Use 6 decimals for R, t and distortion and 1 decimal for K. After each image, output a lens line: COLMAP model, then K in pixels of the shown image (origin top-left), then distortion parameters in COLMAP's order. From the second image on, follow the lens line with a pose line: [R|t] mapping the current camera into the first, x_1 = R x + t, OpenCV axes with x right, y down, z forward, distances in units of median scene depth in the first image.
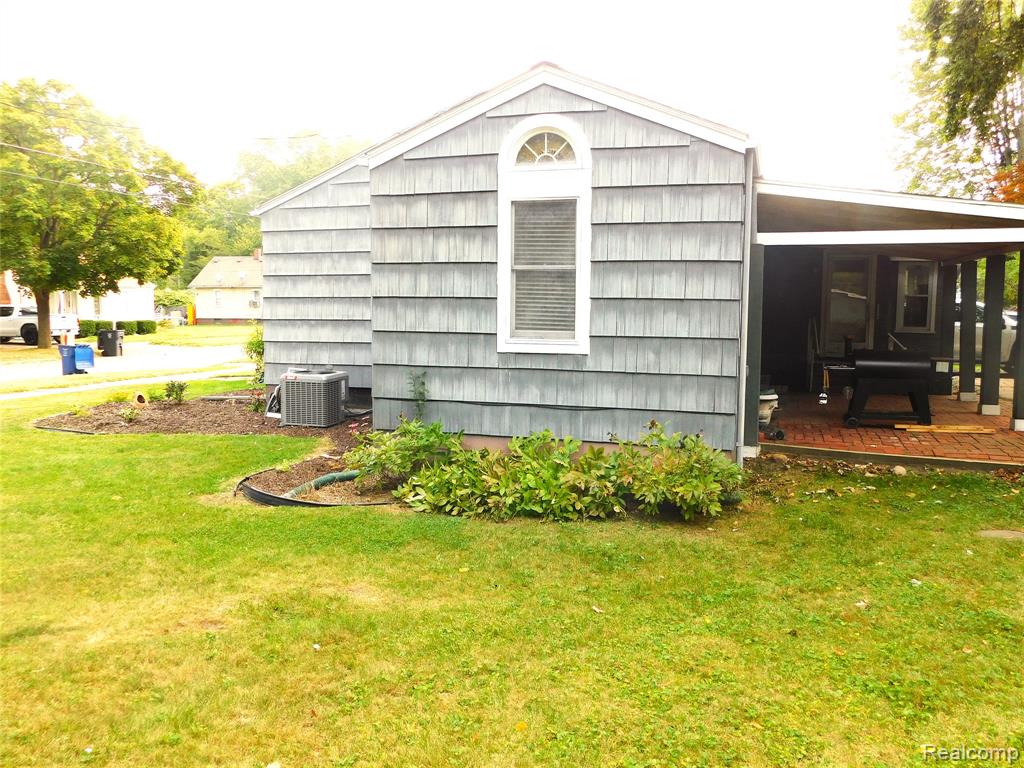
lens RADIAL K [[841.5, 0, 512.0], [0, 841.5, 384.0], [0, 0, 1]] dist [-0.000548, 0.013097]
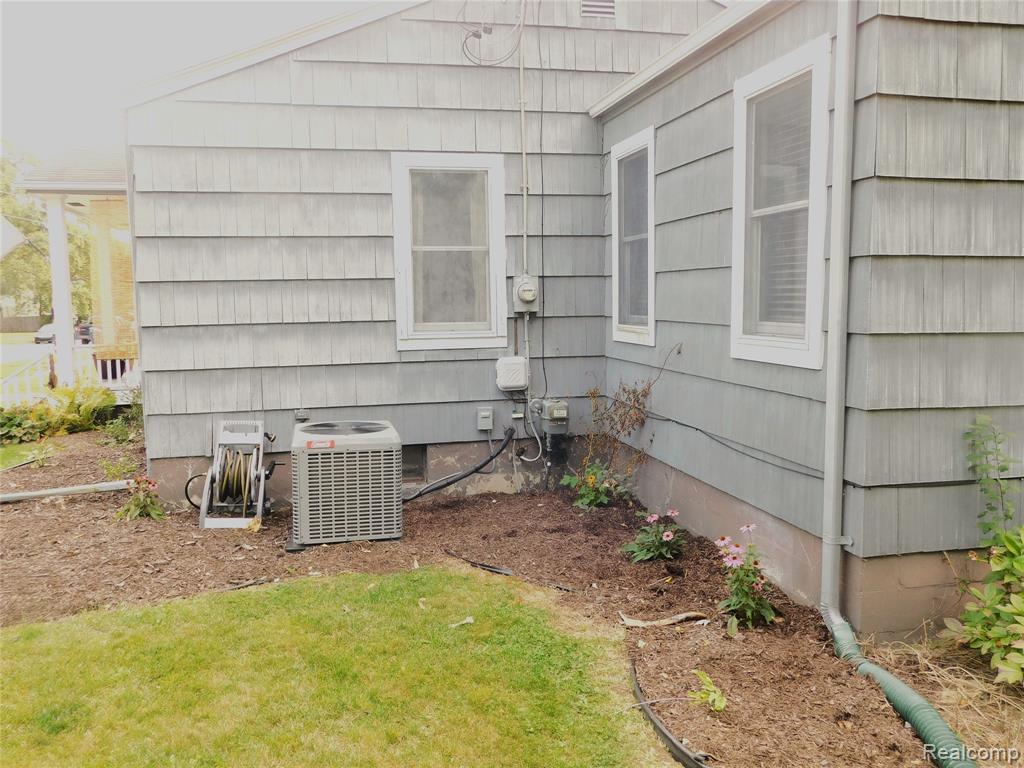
lens RADIAL K [[834.2, 0, 512.0], [0, 834.2, 384.0], [0, 0, 1]] dist [-0.004899, -0.002233]
pose [[0.862707, -0.067131, 0.501228, -0.371536], [0.066254, 0.997611, 0.019578, -0.040553], [-0.501345, 0.016318, 0.865094, 0.495691]]
